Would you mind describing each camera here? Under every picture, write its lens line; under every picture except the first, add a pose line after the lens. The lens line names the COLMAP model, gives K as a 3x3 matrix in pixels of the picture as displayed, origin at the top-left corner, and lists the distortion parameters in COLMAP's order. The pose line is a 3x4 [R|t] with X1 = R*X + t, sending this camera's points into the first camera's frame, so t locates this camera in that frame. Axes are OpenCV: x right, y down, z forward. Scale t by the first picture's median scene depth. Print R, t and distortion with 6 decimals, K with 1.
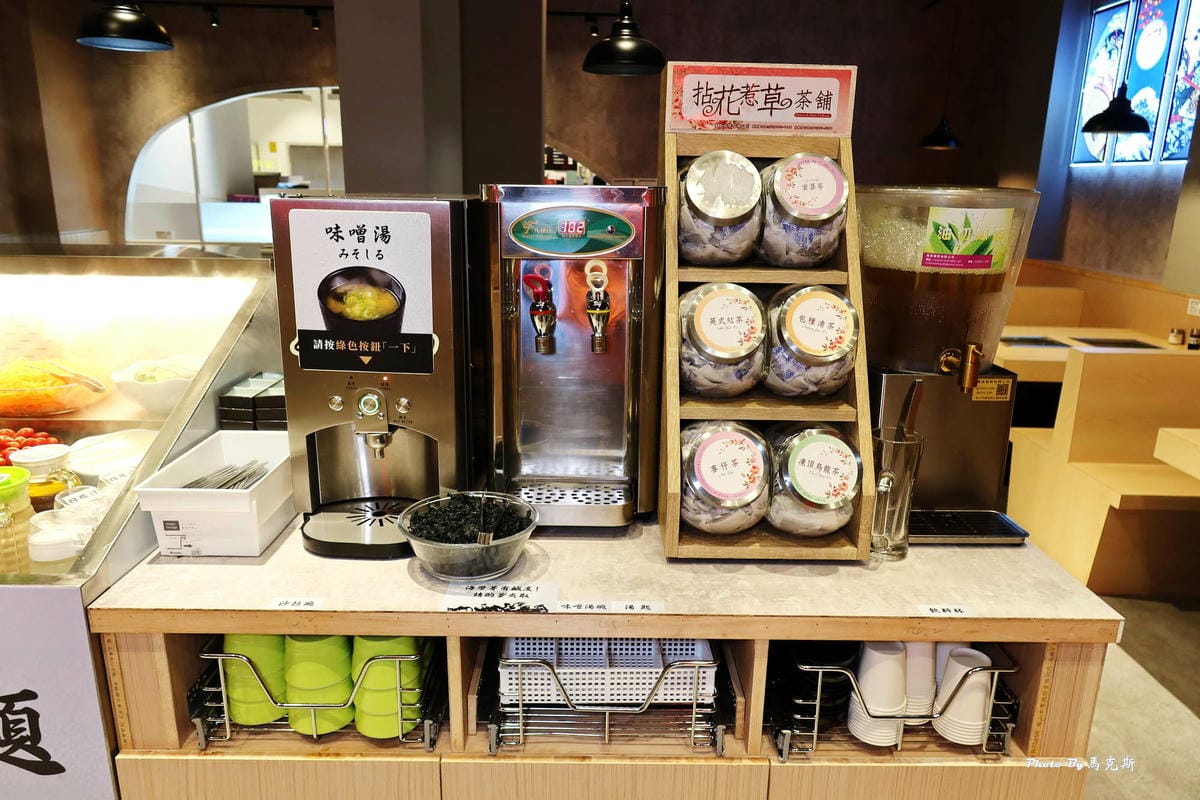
lens RADIAL K [[812.8, 0, 602.3], [0, 812.8, 405.8], [0, 0, 1]] dist [-0.006608, -0.005182]
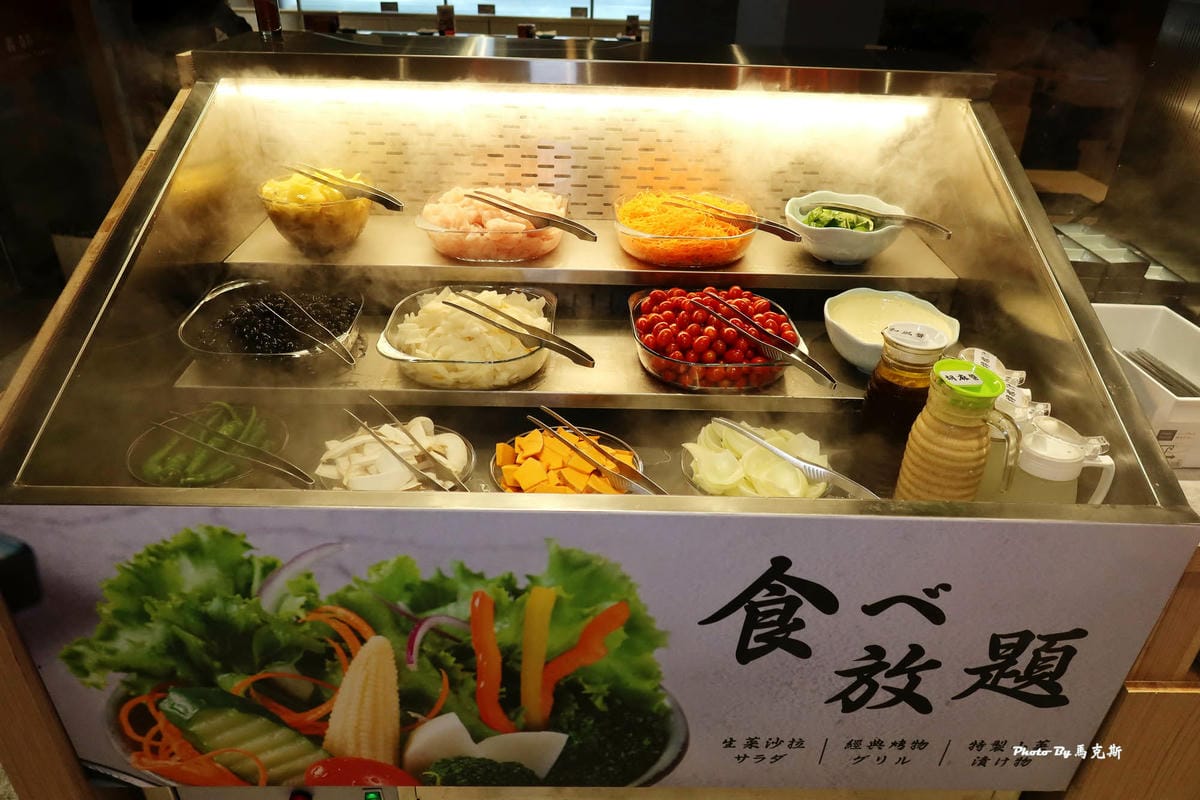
lens RADIAL K [[804.1, 0, 600.0], [0, 804.1, 400.0], [0, 0, 1]] dist [-0.016240, 0.000654]
pose [[0.999852, 0.016685, 0.004307, -1.073764], [-0.017232, 0.967622, 0.251816, -0.083540], [0.000034, -0.251853, 0.967765, 0.197006]]
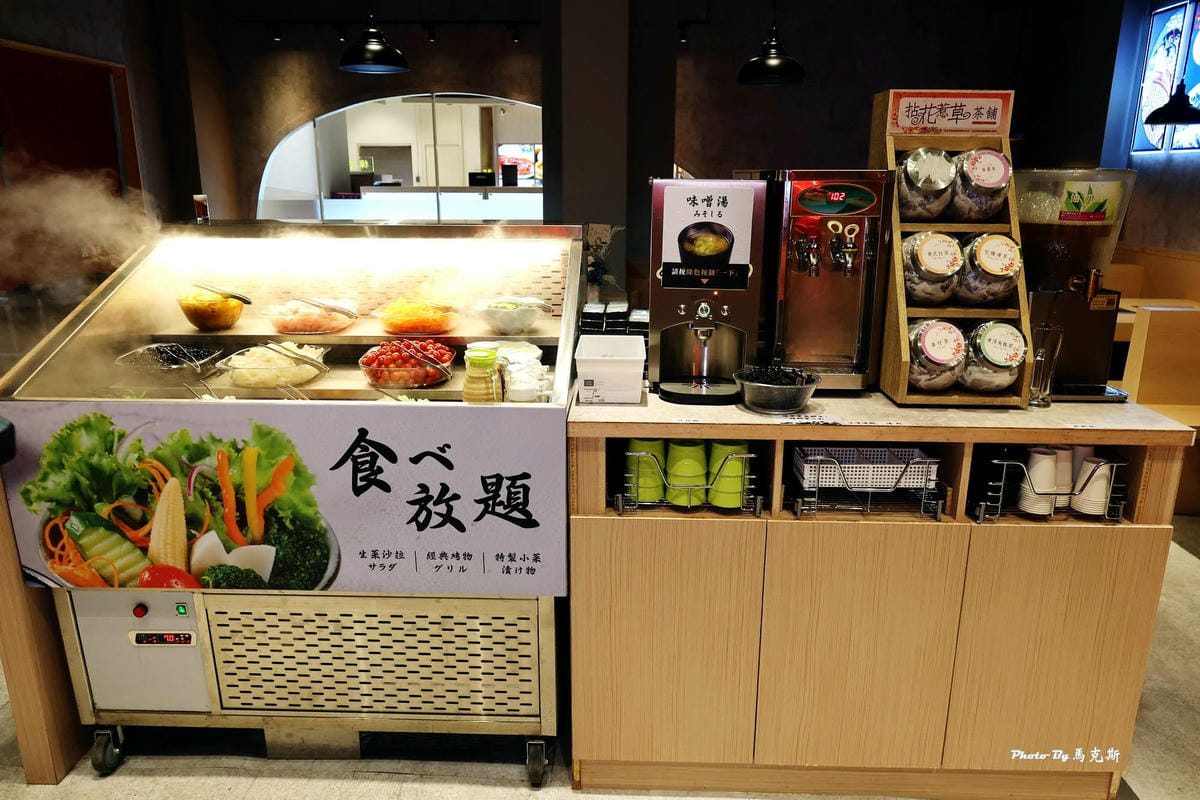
lens RADIAL K [[804.1, 0, 600.0], [0, 804.1, 400.0], [0, 0, 1]] dist [-0.016240, 0.000654]
pose [[0.998587, -0.000163, -0.053140, -0.405685], [0.000261, 0.999998, 0.001842, 0.170835], [0.053140, -0.001853, 0.998585, -0.576023]]
